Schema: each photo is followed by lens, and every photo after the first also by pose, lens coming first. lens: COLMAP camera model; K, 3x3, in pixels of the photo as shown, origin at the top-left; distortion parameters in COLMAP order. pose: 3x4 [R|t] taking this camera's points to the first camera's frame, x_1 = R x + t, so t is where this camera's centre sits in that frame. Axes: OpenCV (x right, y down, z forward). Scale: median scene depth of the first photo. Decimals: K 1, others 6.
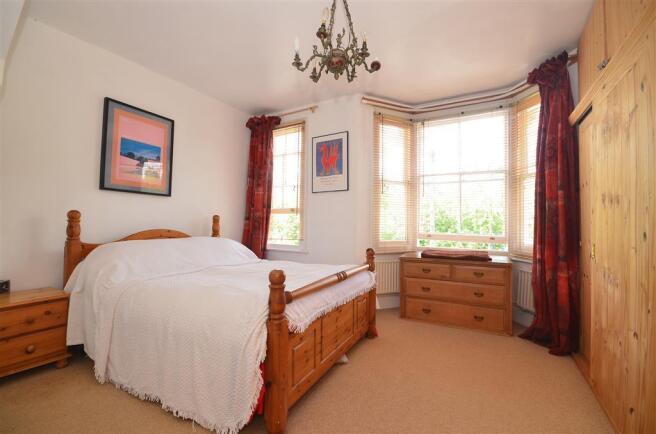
lens RADIAL K [[286.1, 0, 331.1], [0, 286.1, 216.7], [0, 0, 1]] dist [-0.001282, -0.000566]
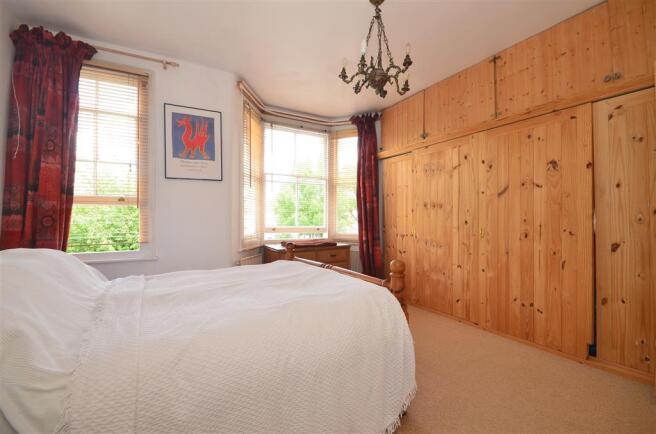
lens RADIAL K [[286.1, 0, 332.4], [0, 286.1, 216.0], [0, 0, 1]] dist [-0.001282, -0.000566]
pose [[0.509921, 0.001482, 0.860220, -0.487721], [-0.012028, 0.999913, 0.005408, 0.005902], [-0.860137, -0.013105, 0.509895, 0.252563]]
